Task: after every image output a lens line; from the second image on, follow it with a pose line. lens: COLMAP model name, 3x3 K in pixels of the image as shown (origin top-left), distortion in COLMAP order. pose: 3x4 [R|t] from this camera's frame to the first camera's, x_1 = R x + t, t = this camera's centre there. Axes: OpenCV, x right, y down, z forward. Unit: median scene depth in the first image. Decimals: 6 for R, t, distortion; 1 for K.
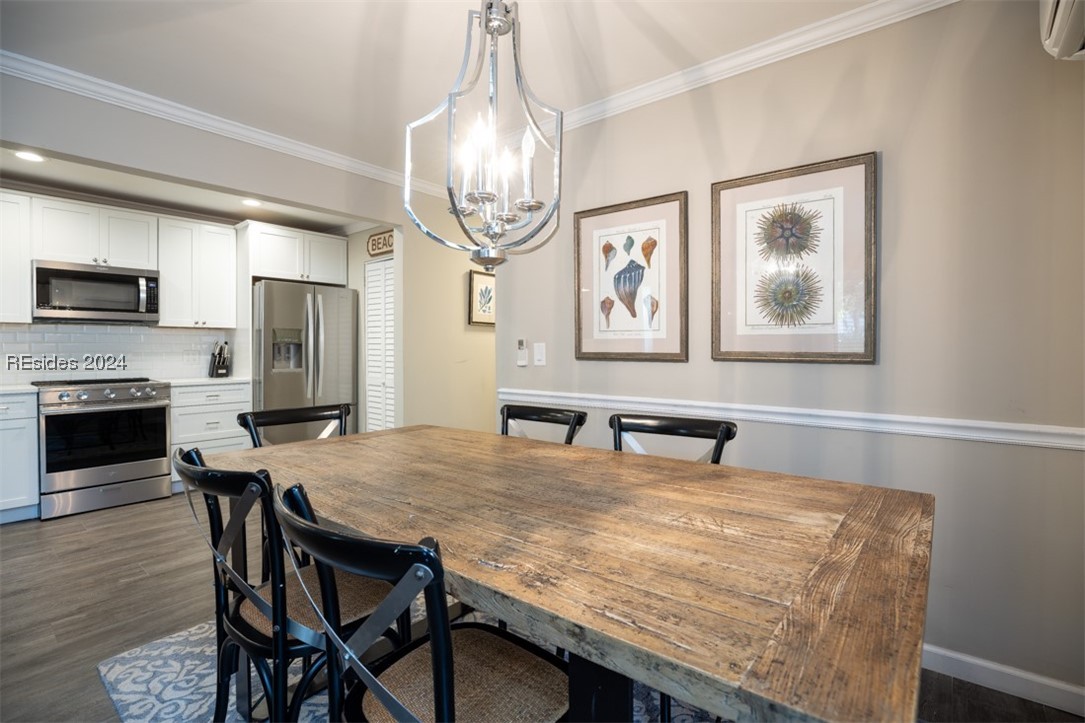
lens RADIAL K [[518.8, 0, 542.8], [0, 518.8, 352.0], [0, 0, 1]] dist [-0.043818, 0.000758]
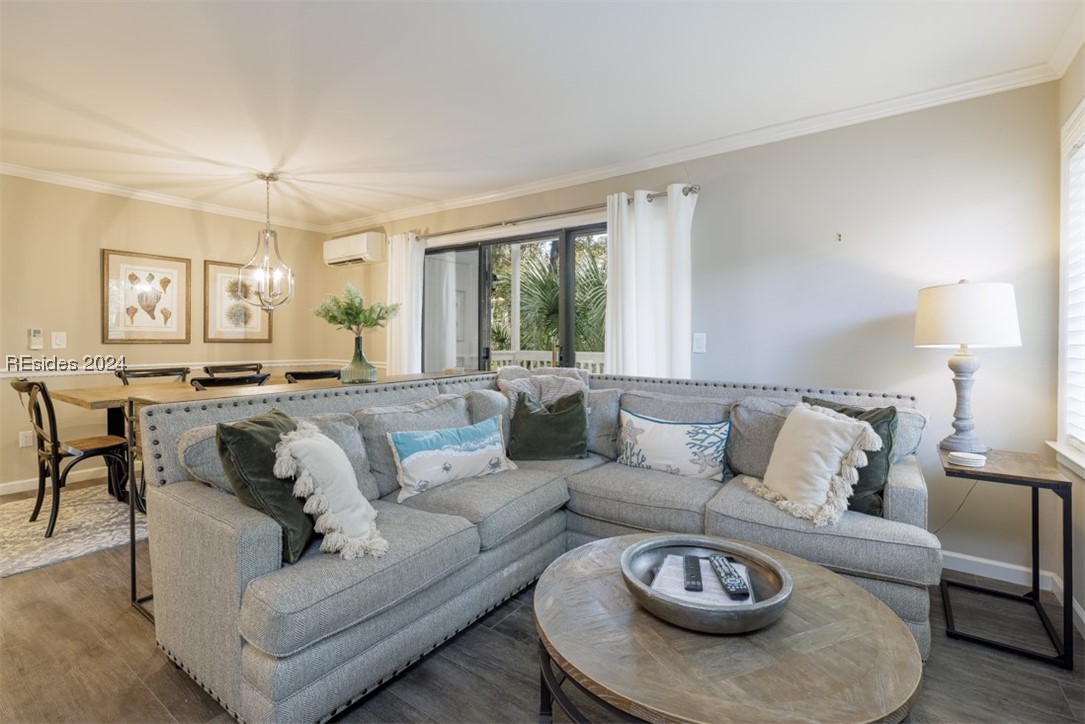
lens RADIAL K [[497.6, 0, 541.8], [0, 497.6, 346.7], [0, 0, 1]] dist [0.001953, 0.000353]
pose [[-0.103030, -0.016250, 0.994546, -1.561635], [0.003186, 0.999856, 0.016666, 0.003099], [-0.994673, 0.004886, -0.102963, -0.150382]]
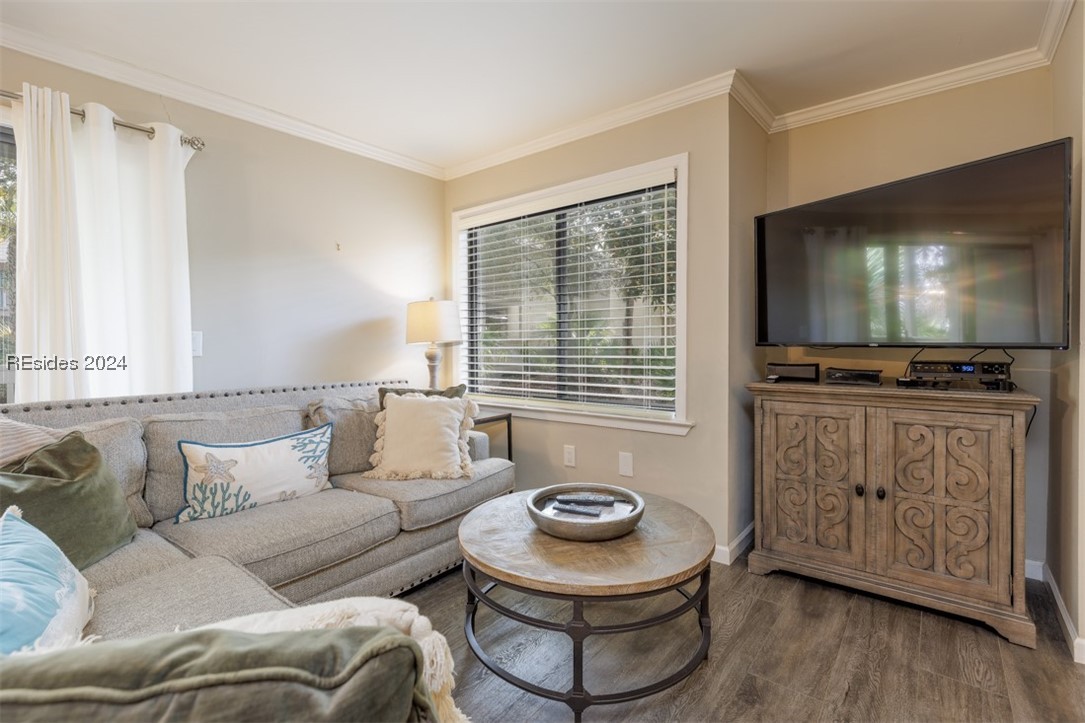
lens RADIAL K [[497.6, 0, 541.8], [0, 497.6, 346.2], [0, 0, 1]] dist [0.001953, 0.000353]
pose [[-0.999172, 0.007537, -0.039977, -1.041527], [0.006747, 0.999780, 0.019841, 0.005829], [0.040117, 0.019554, -0.999004, 0.281820]]
